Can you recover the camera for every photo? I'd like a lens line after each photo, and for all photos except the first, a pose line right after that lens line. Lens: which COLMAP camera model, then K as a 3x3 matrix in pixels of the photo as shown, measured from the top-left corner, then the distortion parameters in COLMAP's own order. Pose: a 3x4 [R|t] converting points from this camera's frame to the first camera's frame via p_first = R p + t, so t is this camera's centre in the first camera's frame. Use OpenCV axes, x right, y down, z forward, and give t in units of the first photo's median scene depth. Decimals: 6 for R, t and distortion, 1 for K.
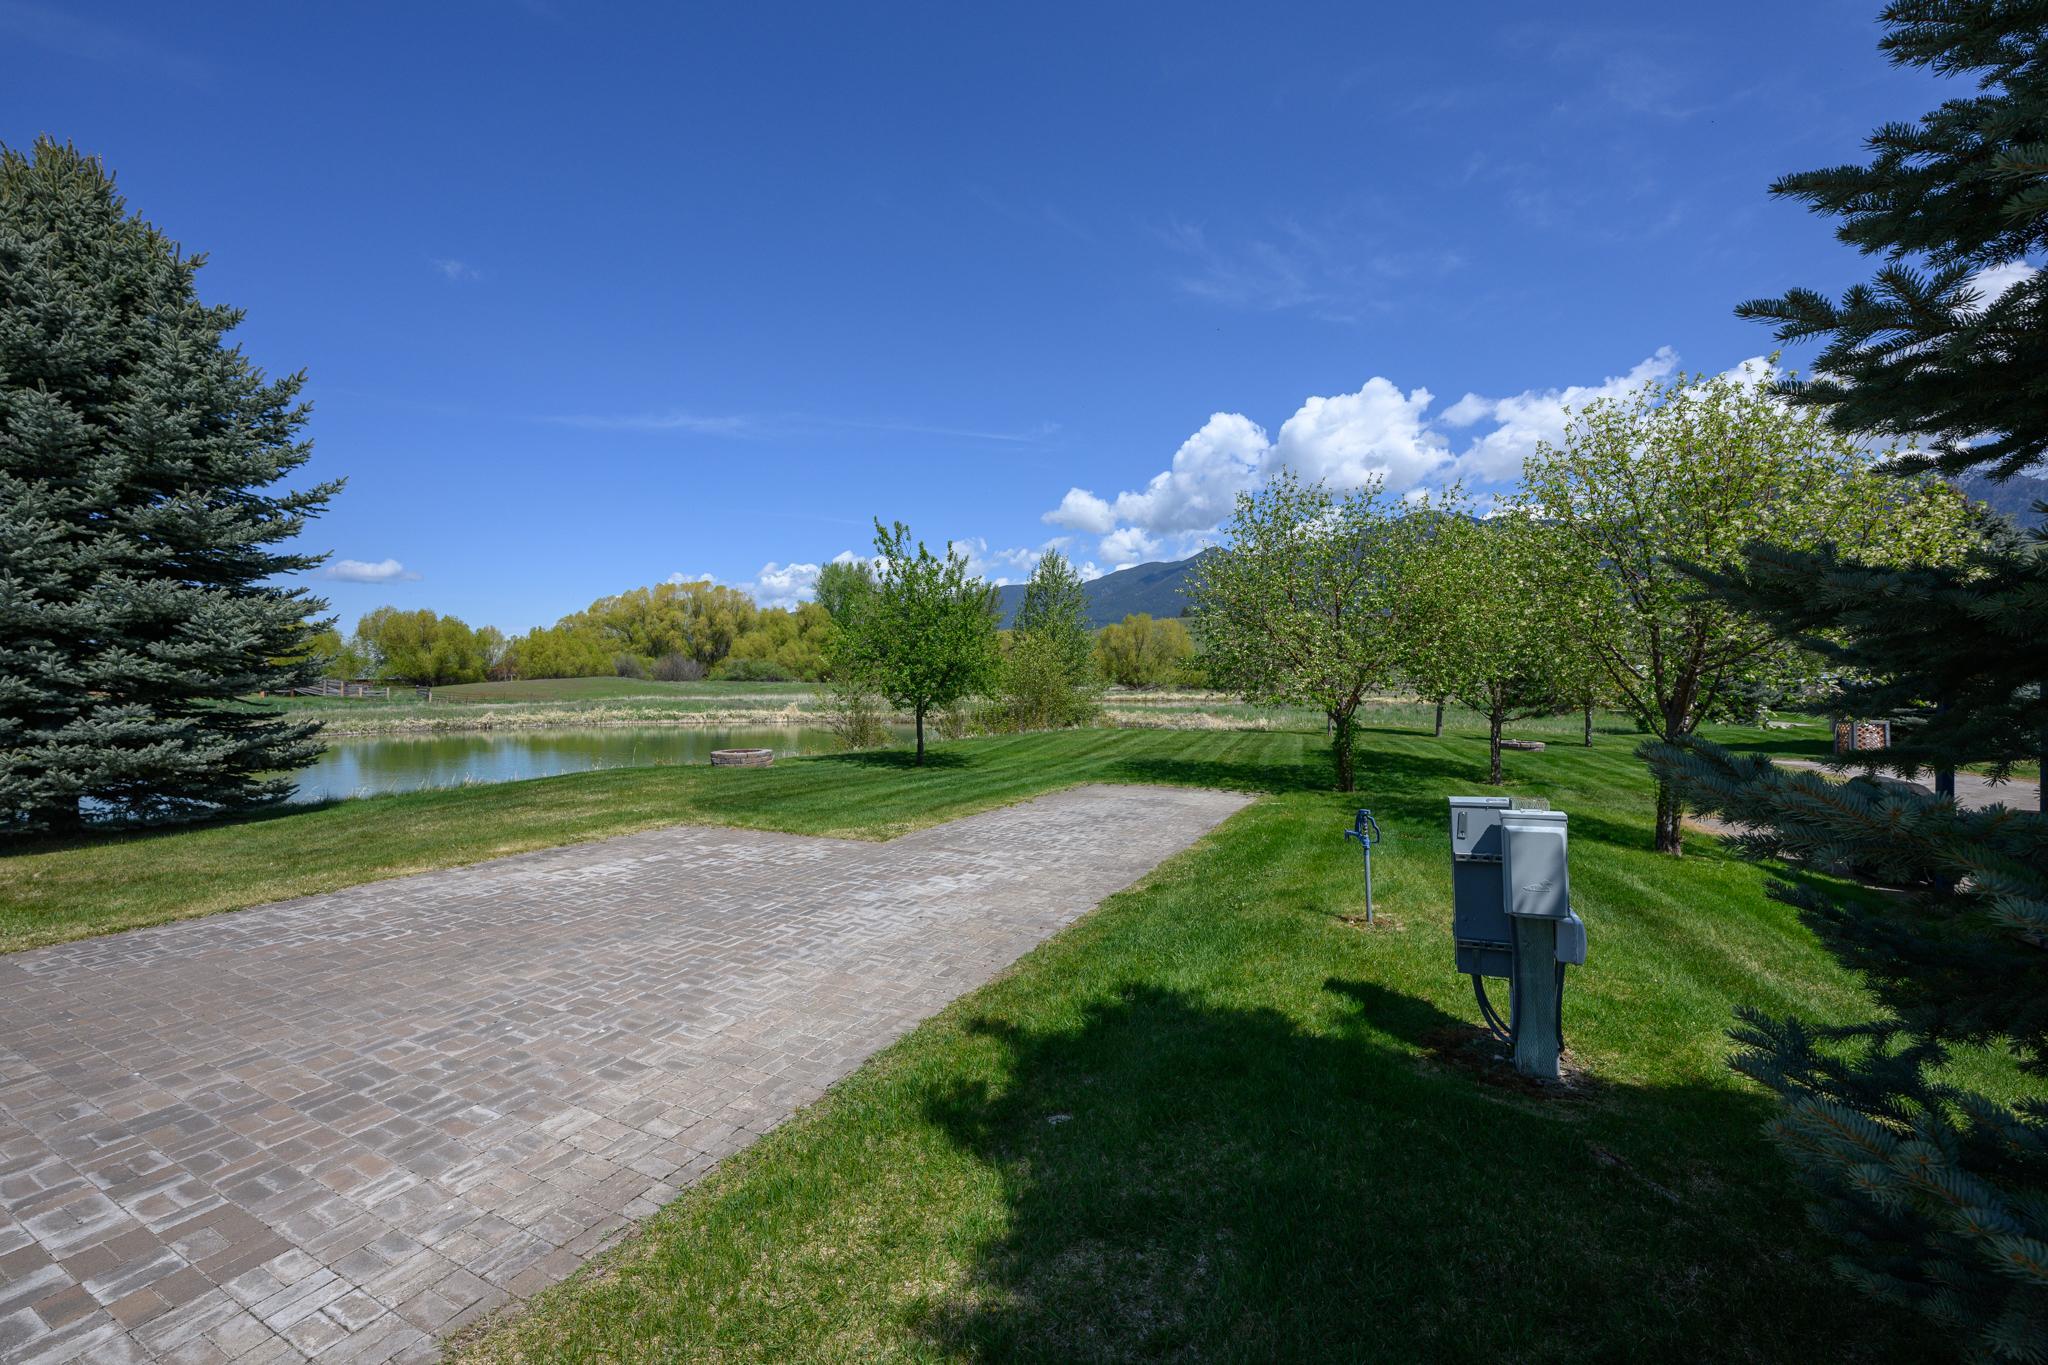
lens RADIAL K [[809.0, 0, 1016.4], [0, 809.0, 680.3], [0, 0, 1]] dist [0.001086, -0.000229]
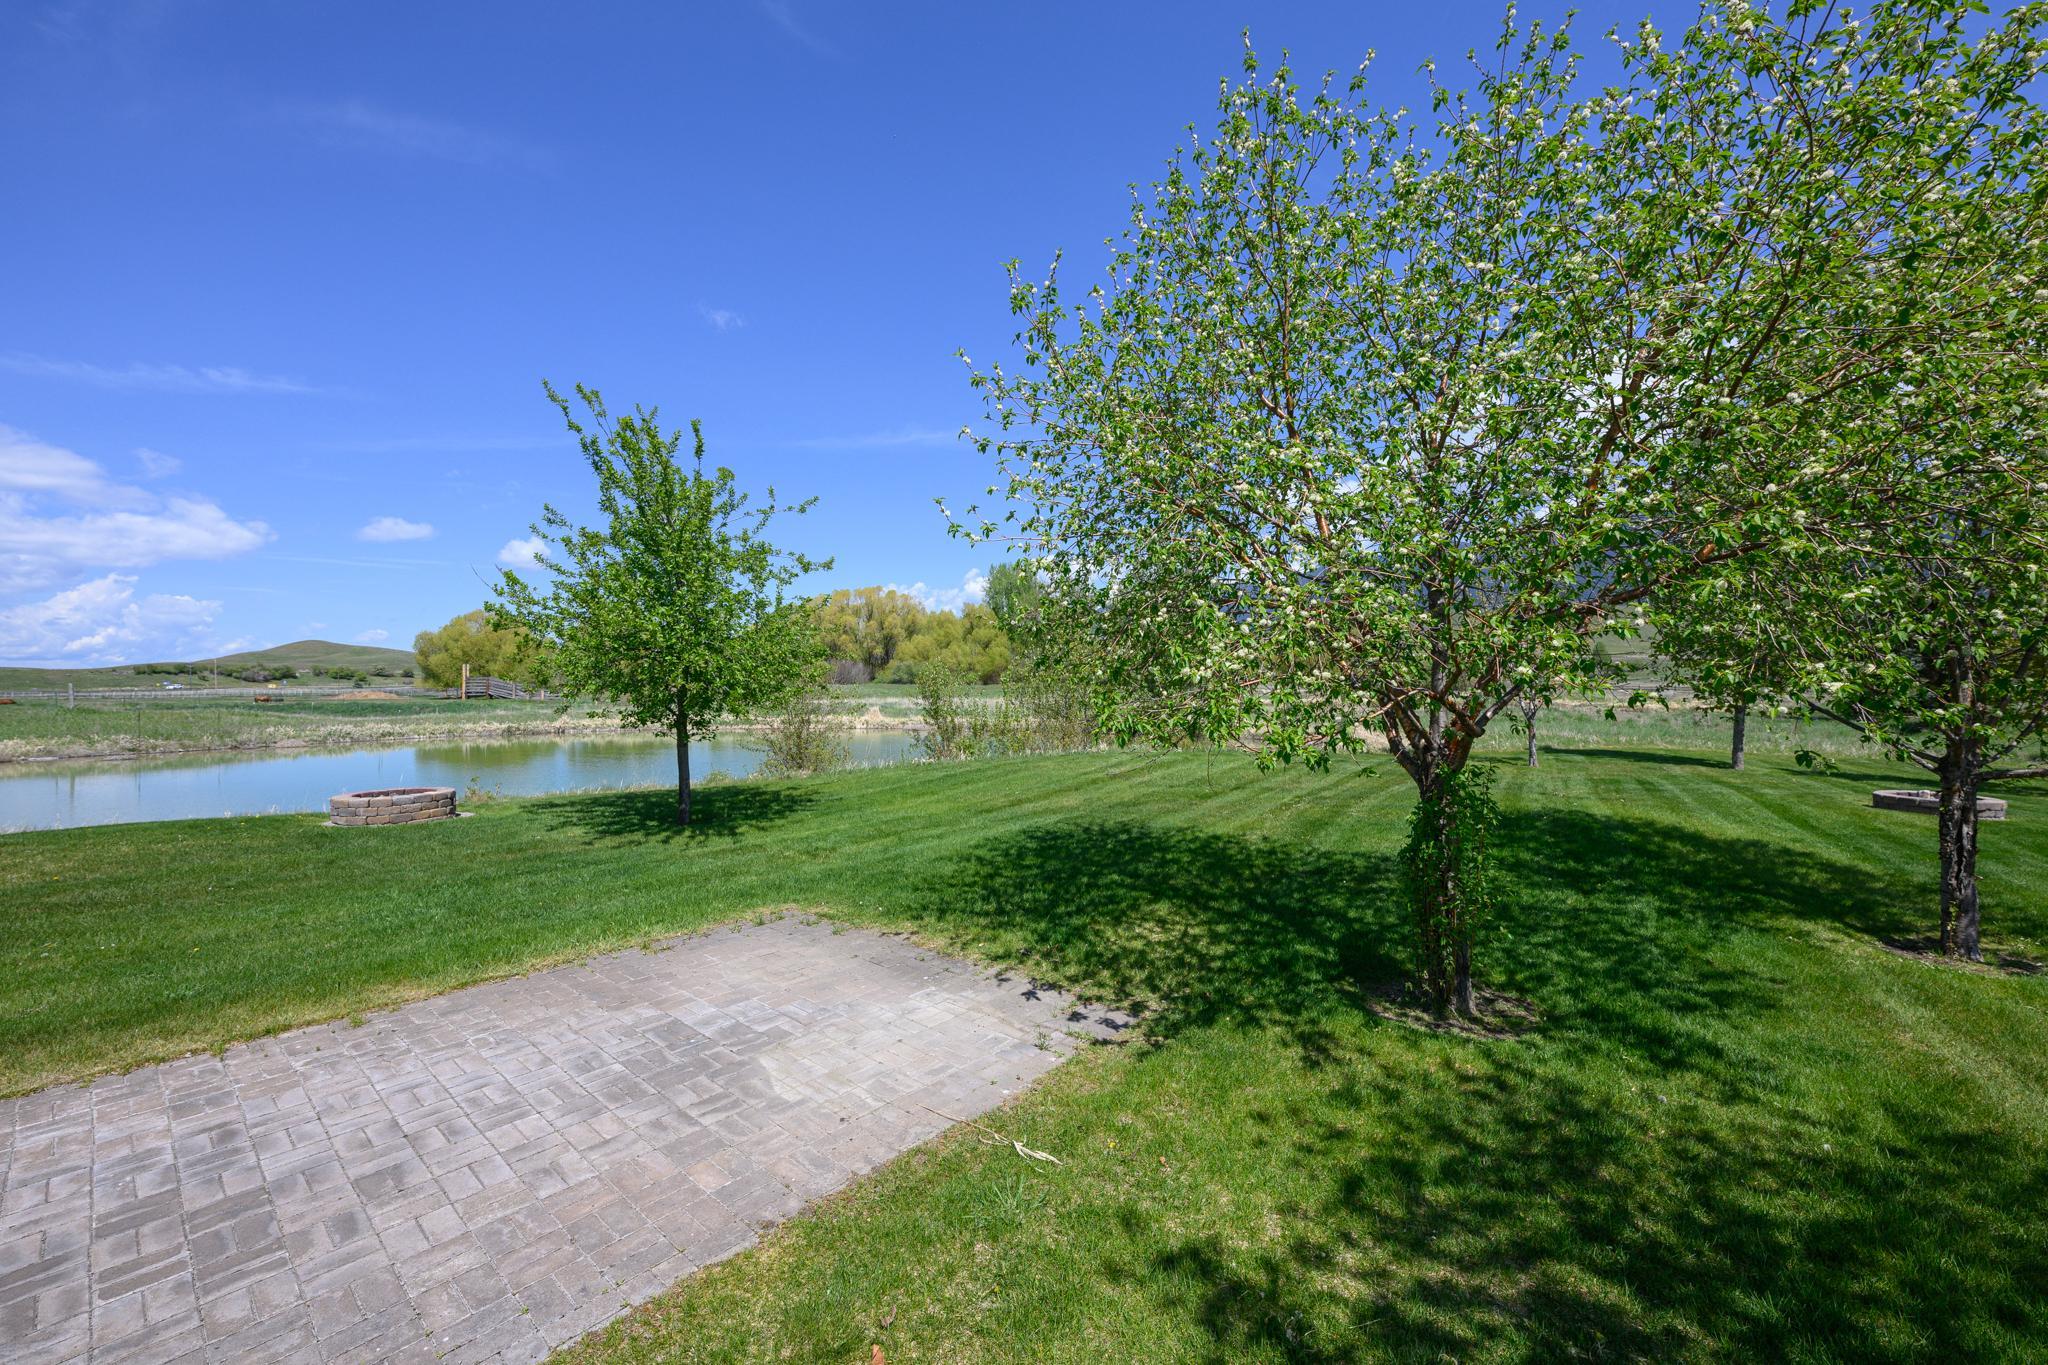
lens RADIAL K [[809.0, 0, 1018.1], [0, 809.0, 676.4], [0, 0, 1]] dist [0.001086, -0.000229]
pose [[0.972519, -0.005767, -0.232752, 0.033065], [0.003783, 0.999953, -0.008972, 0.001108], [0.232792, 0.007845, 0.972495, 0.067625]]
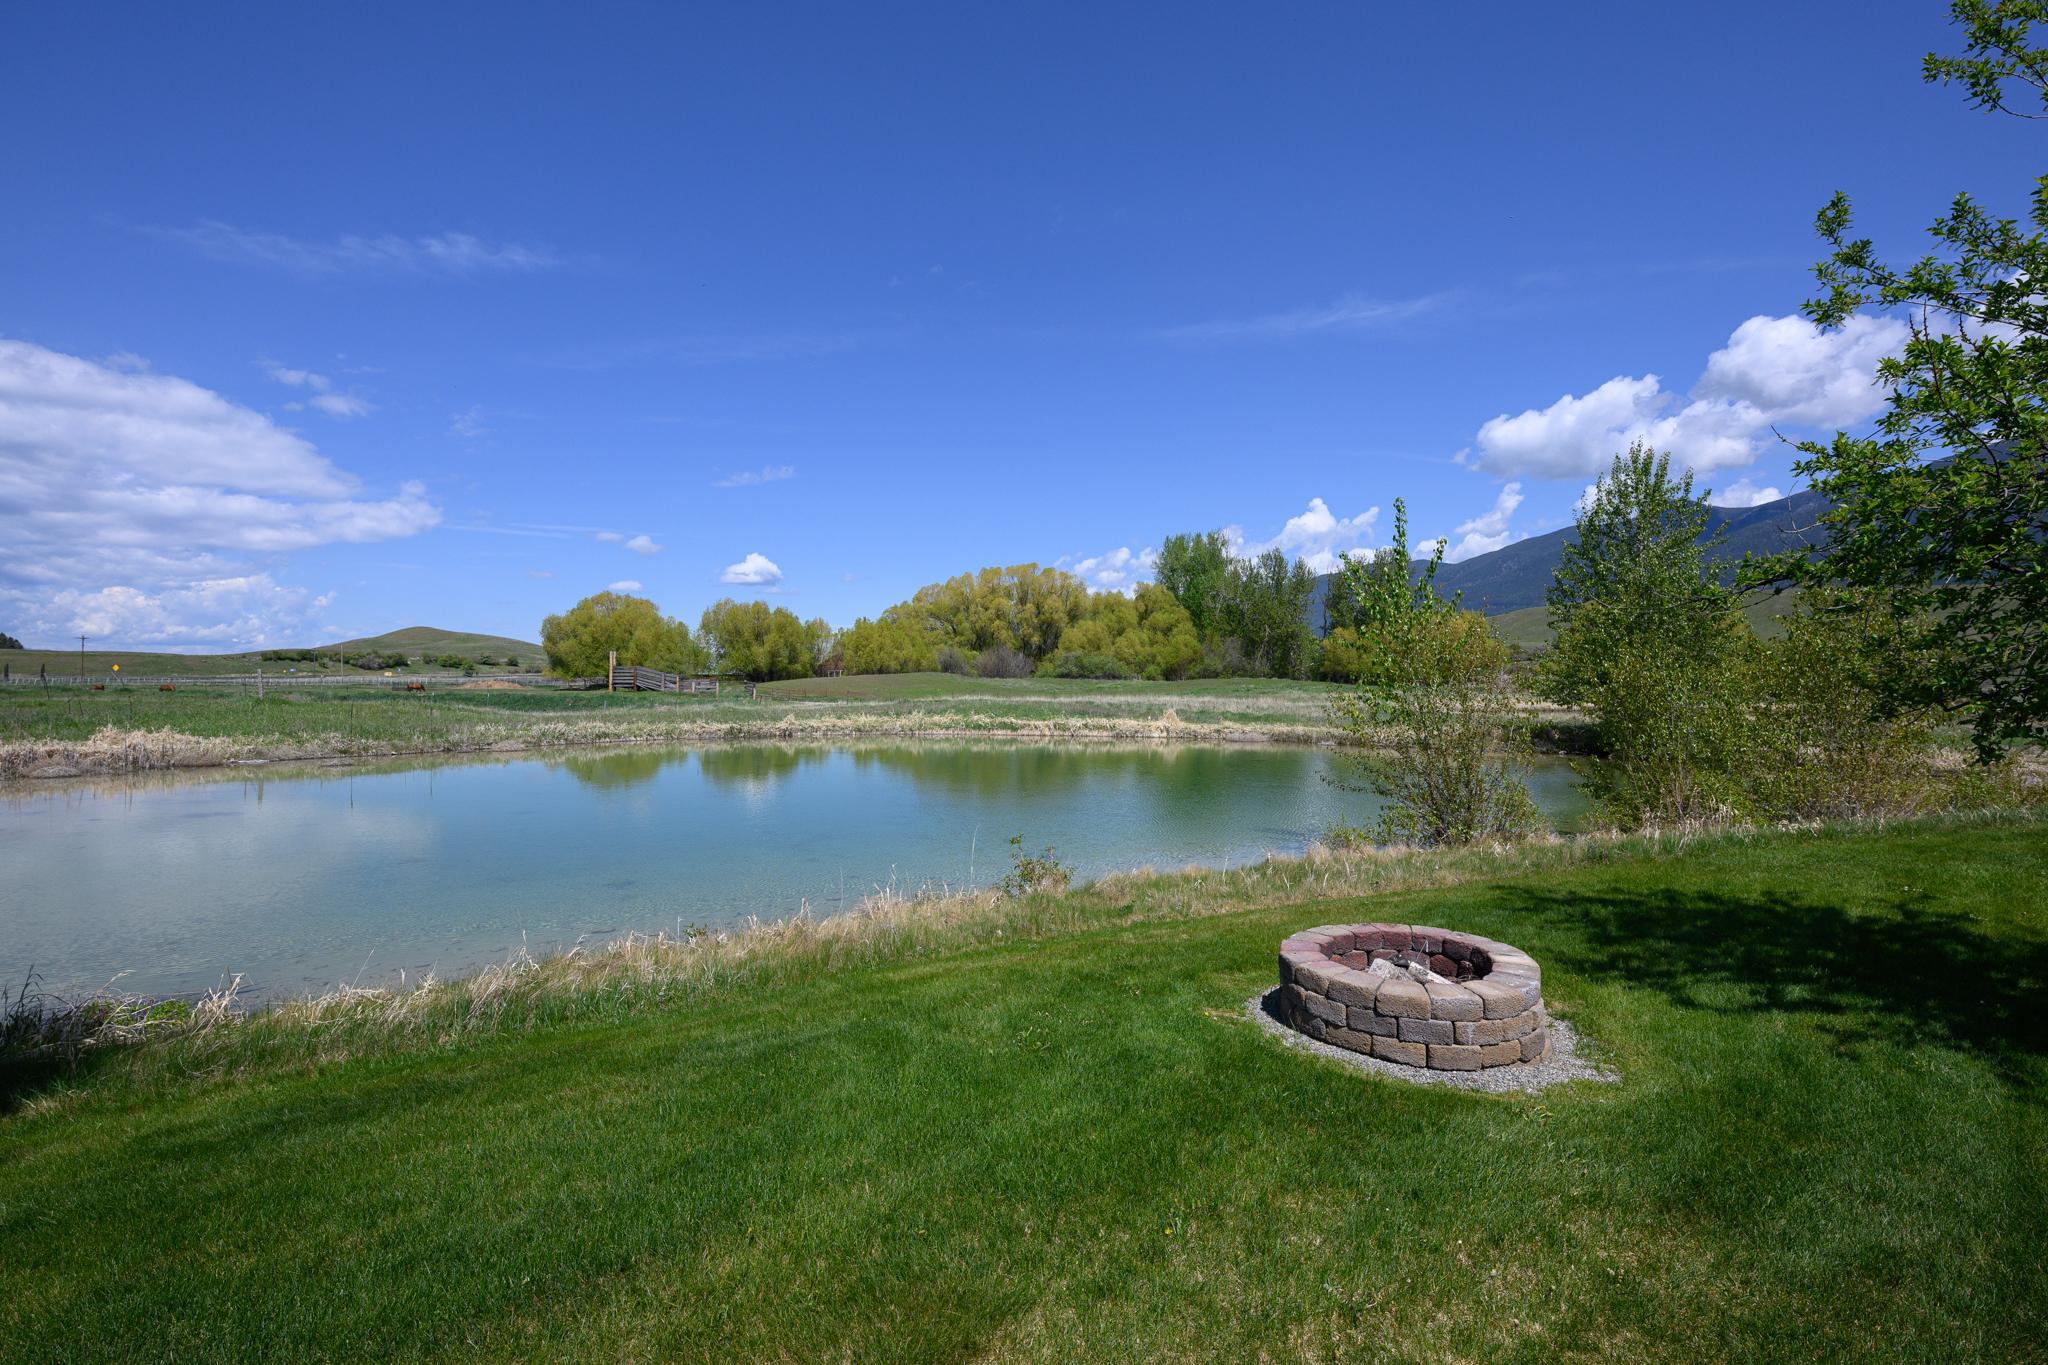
lens RADIAL K [[925.1, 0, 1018.3], [0, 925.1, 689.8], [0, 0, 1]] dist [0.001378, 0.000331]
pose [[0.930430, 0.010045, -0.366331, -0.044939], [-0.005794, 0.999903, 0.012703, 0.001103], [0.366423, -0.009696, 0.930398, 0.092324]]
